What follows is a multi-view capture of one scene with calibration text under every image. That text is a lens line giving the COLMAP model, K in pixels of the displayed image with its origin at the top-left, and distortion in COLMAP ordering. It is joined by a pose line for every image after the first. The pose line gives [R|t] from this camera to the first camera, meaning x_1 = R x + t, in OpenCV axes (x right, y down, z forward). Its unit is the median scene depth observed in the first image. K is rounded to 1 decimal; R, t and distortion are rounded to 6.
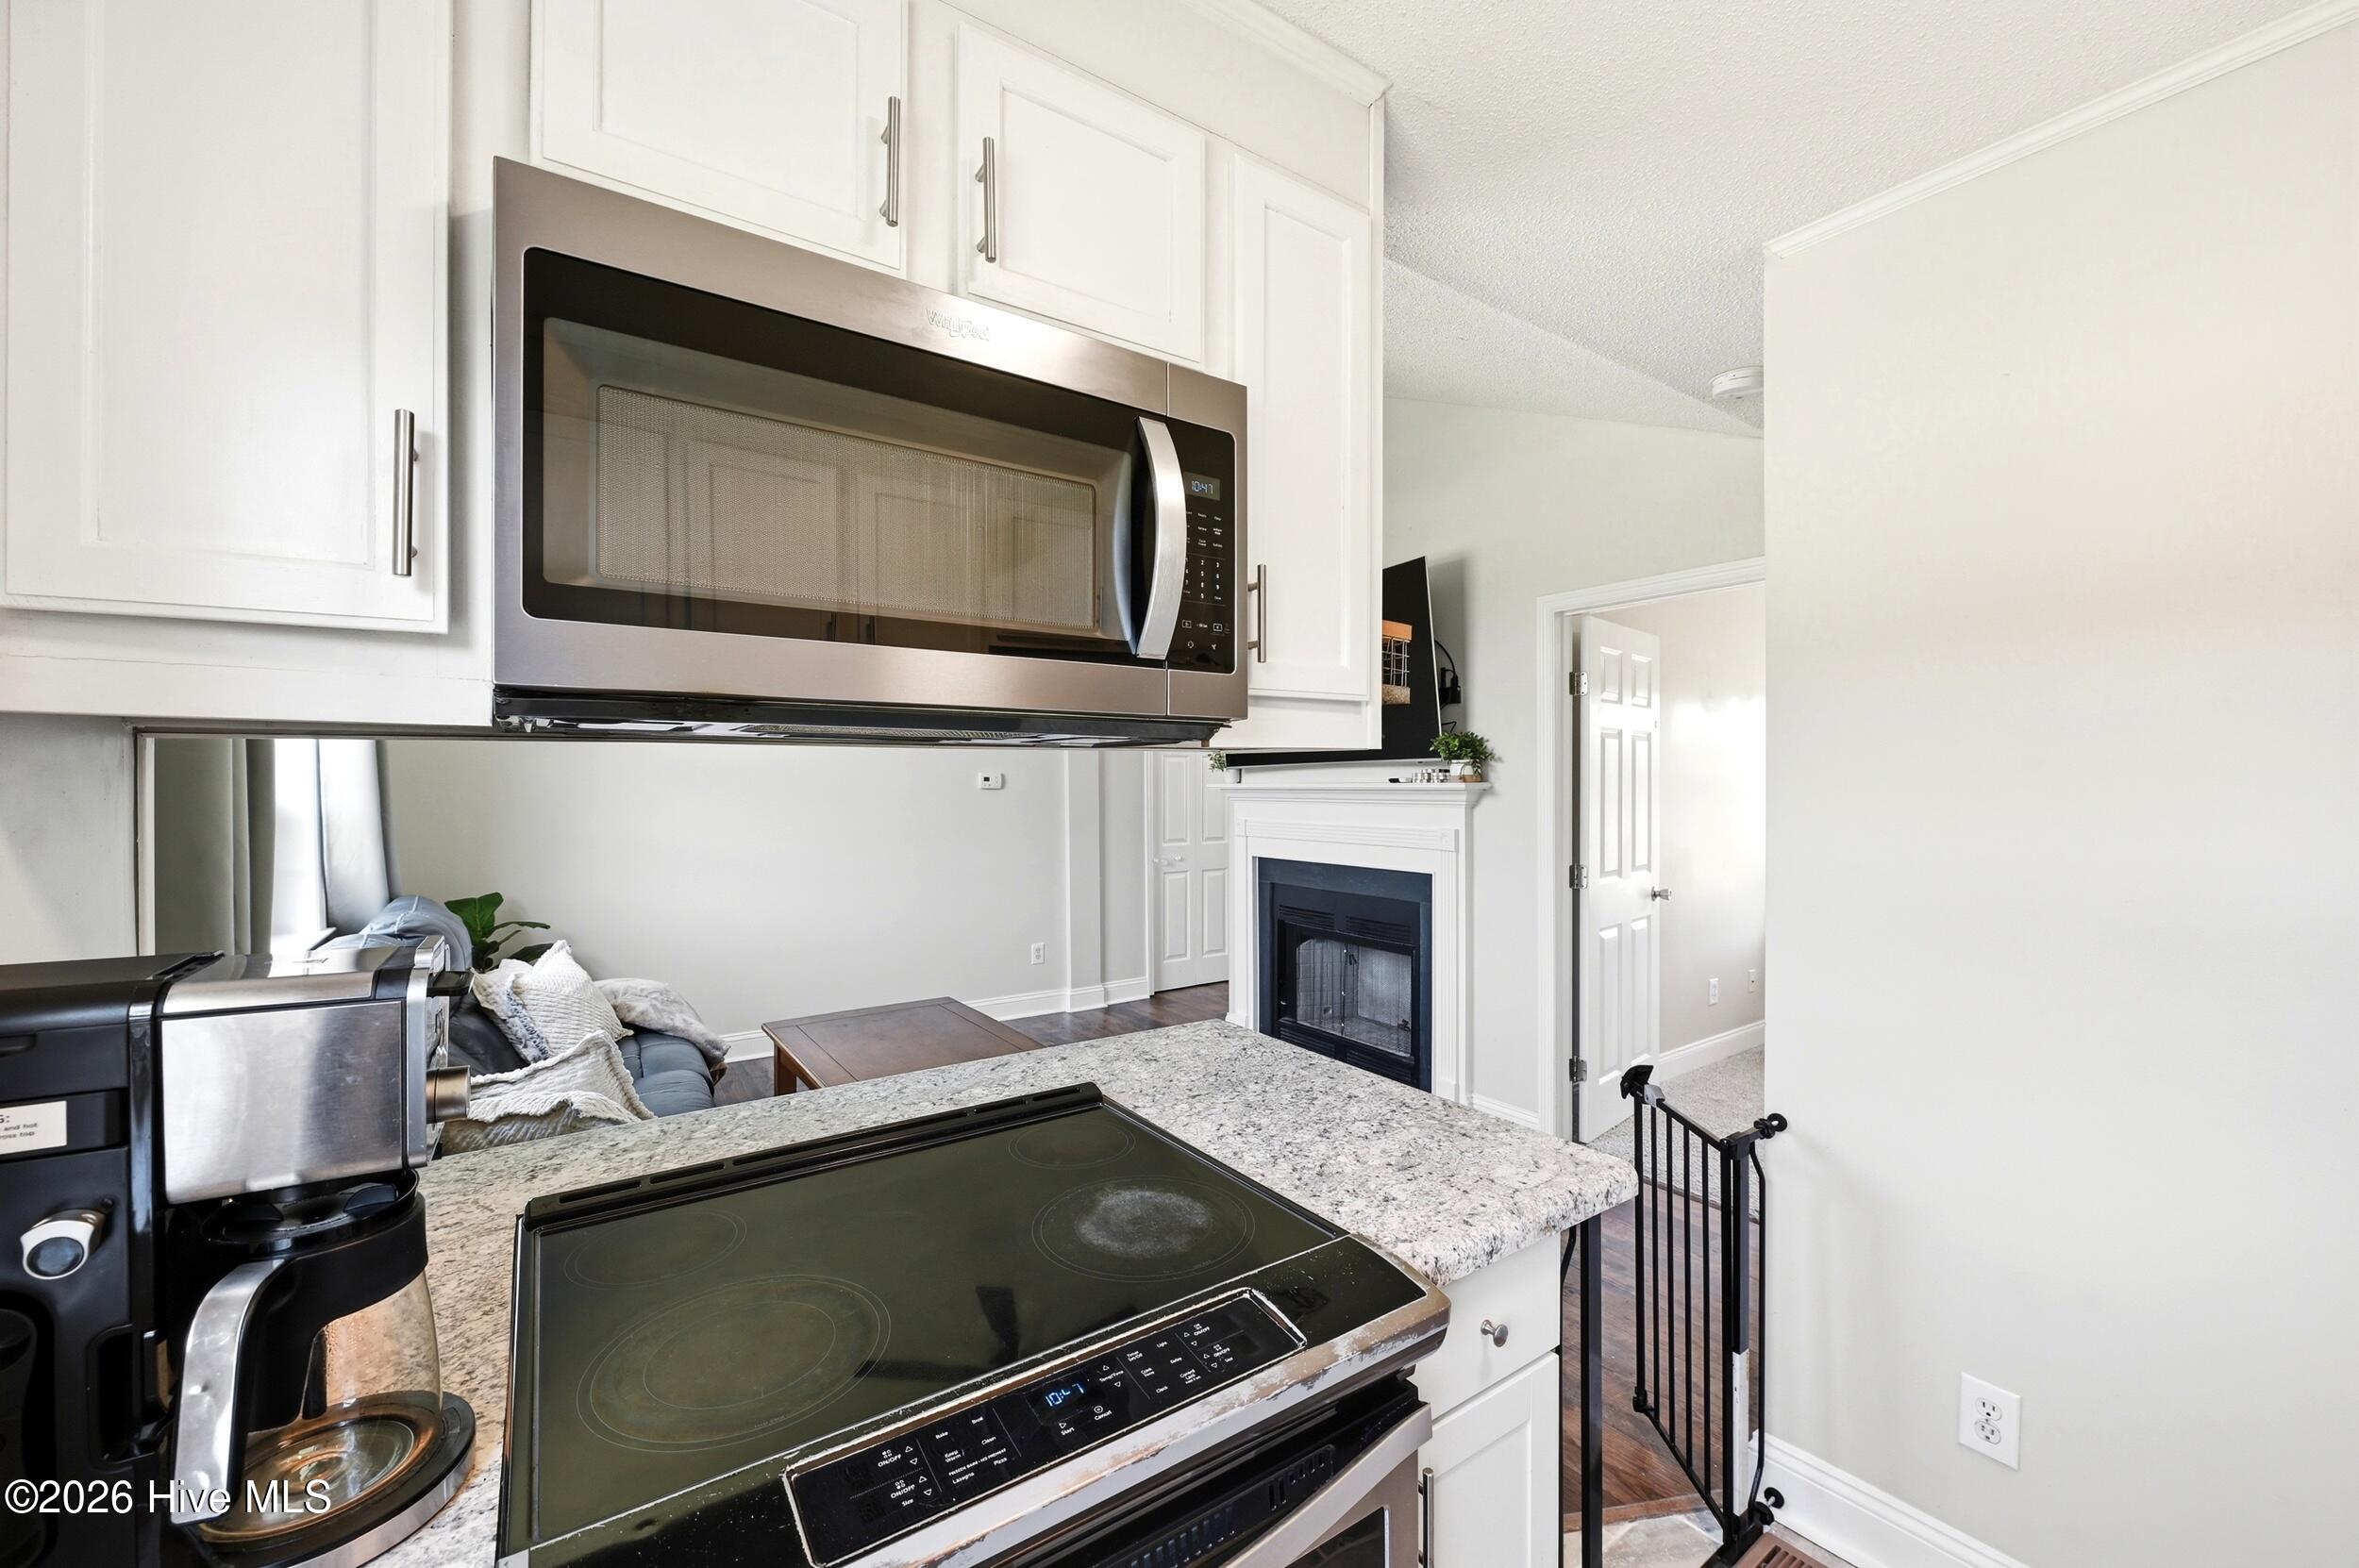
lens RADIAL K [[923.7, 0, 1174.5], [0, 923.7, 788.8], [0, 0, 1]] dist [-0.003081, -0.000096]
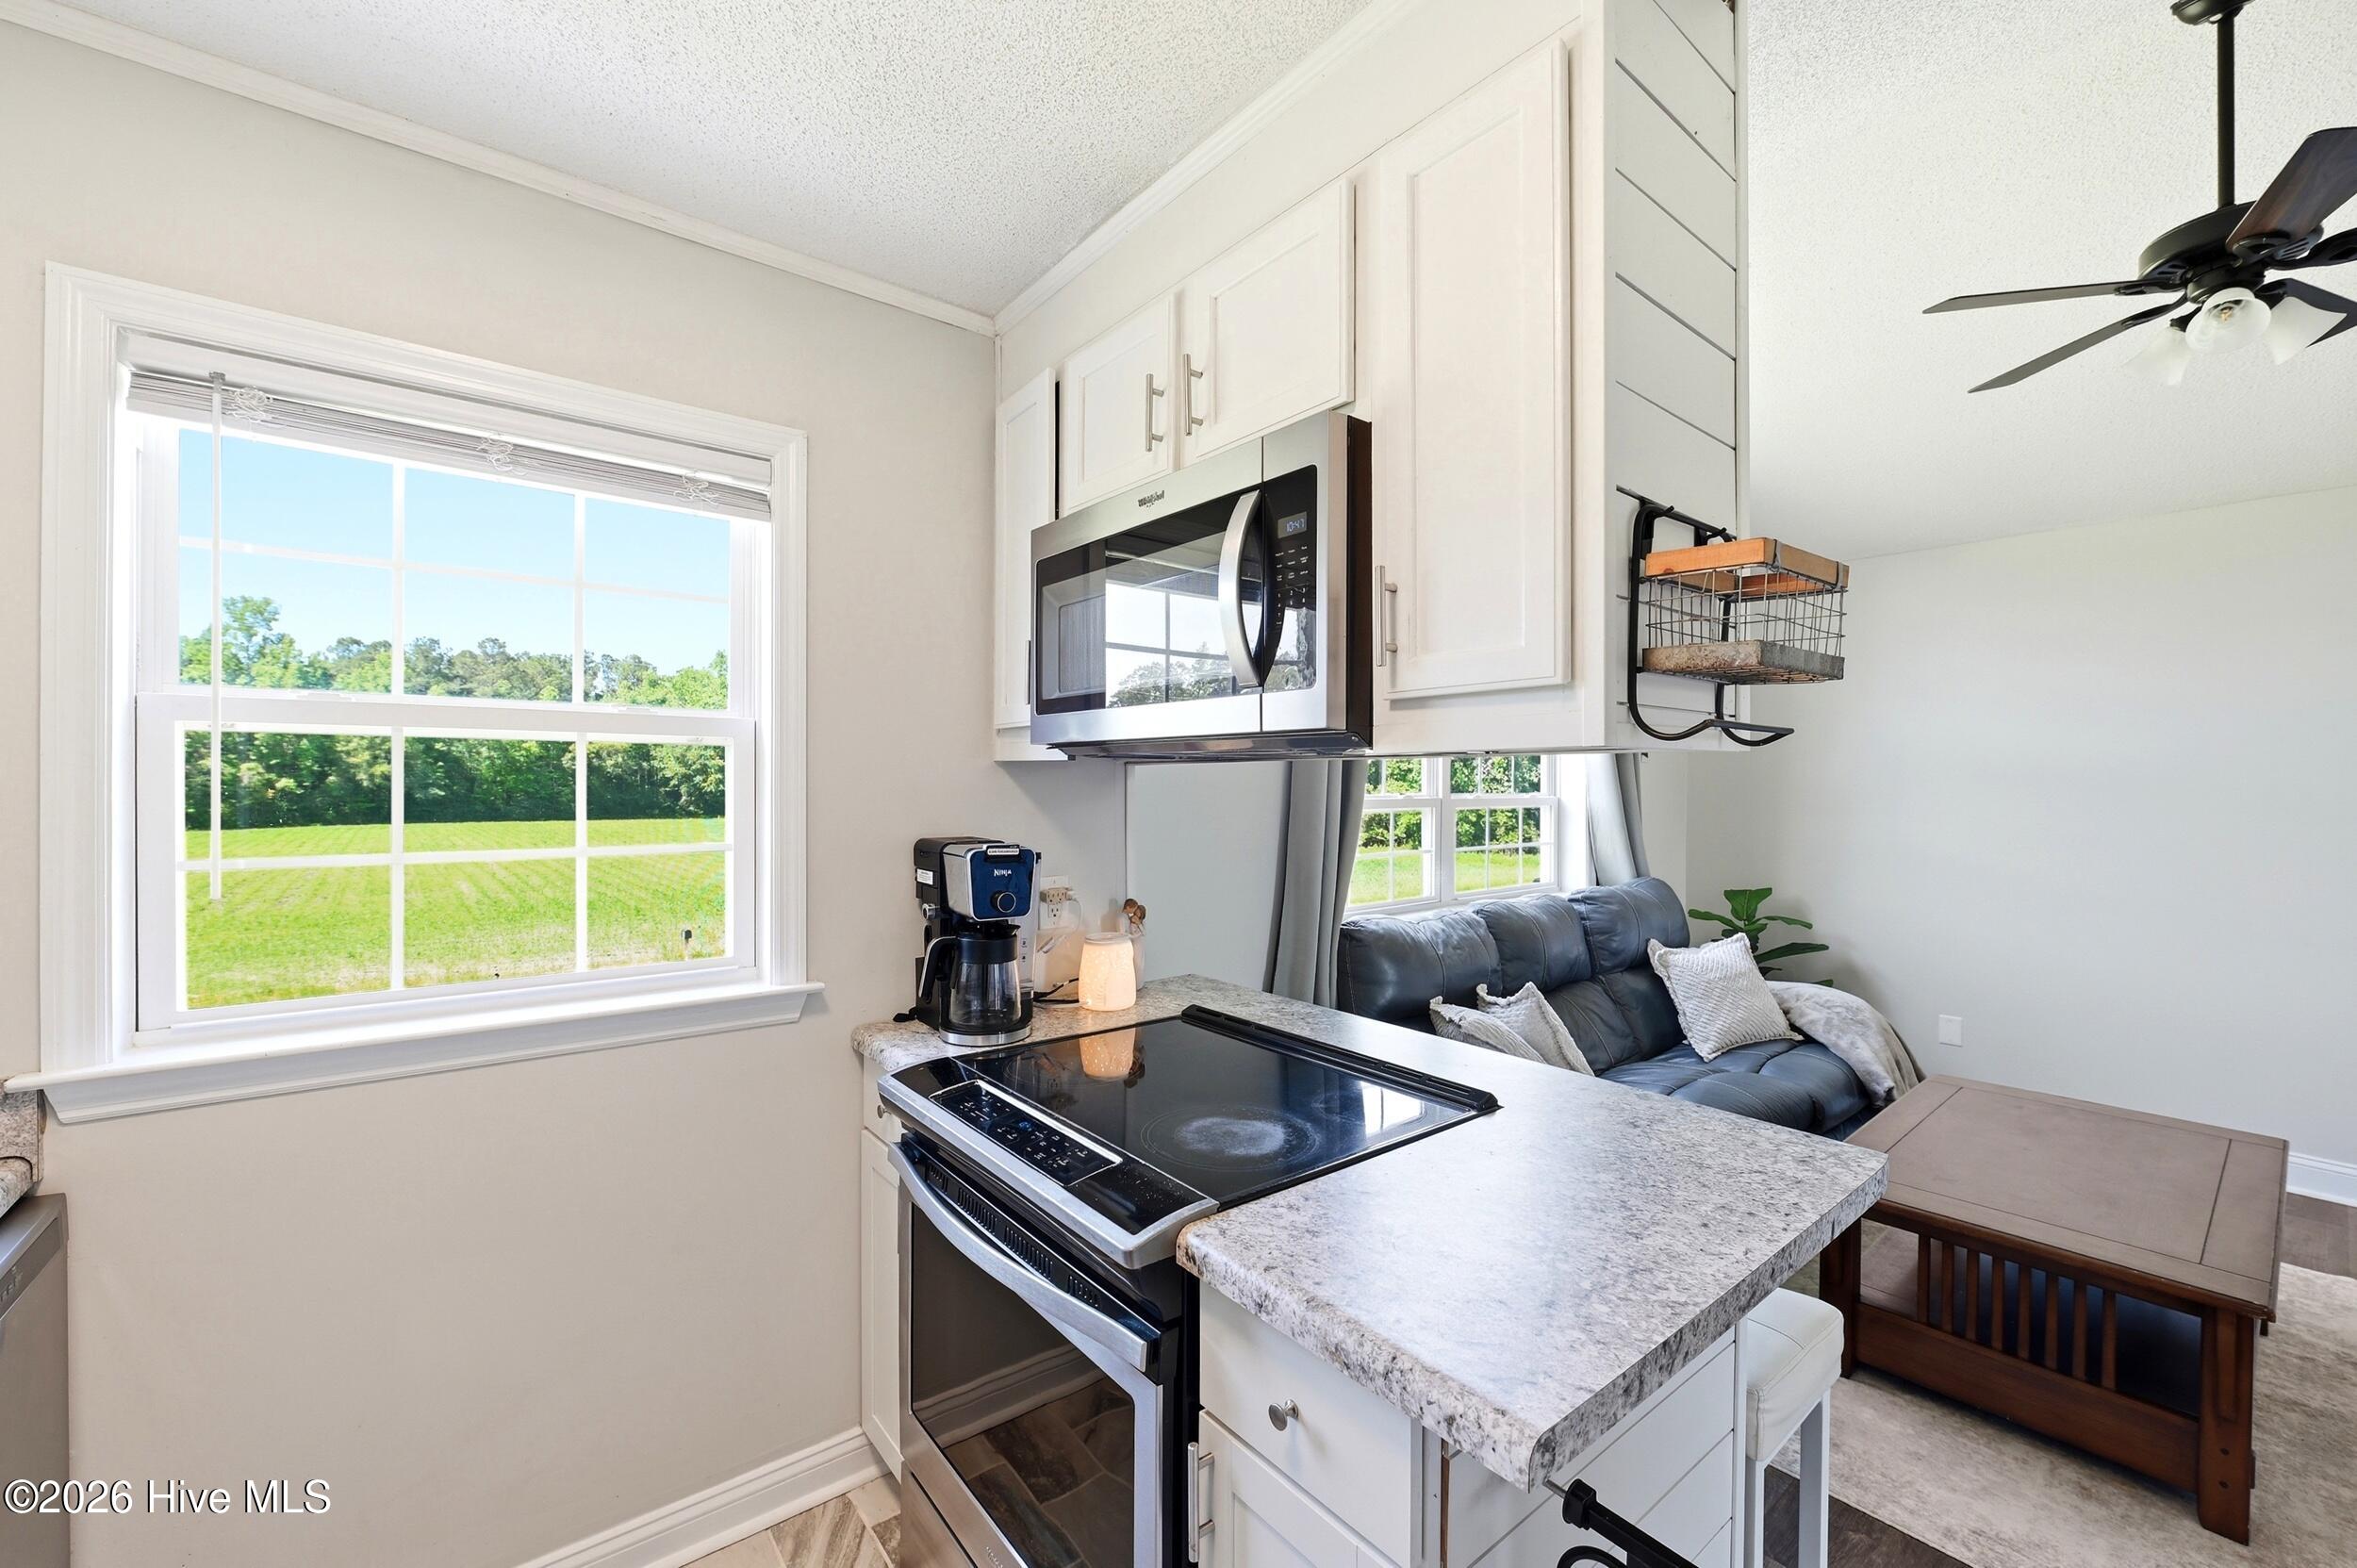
lens RADIAL K [[923.0, 0, 1168.9], [0, 923.0, 781.4], [0, 0, 1]] dist [-0.003081, -0.000096]
pose [[0.069952, 0.000479, -0.997550, 1.092507], [-0.014534, 0.999894, -0.000539, -0.011000], [0.997444, 0.014536, 0.069951, 0.737349]]
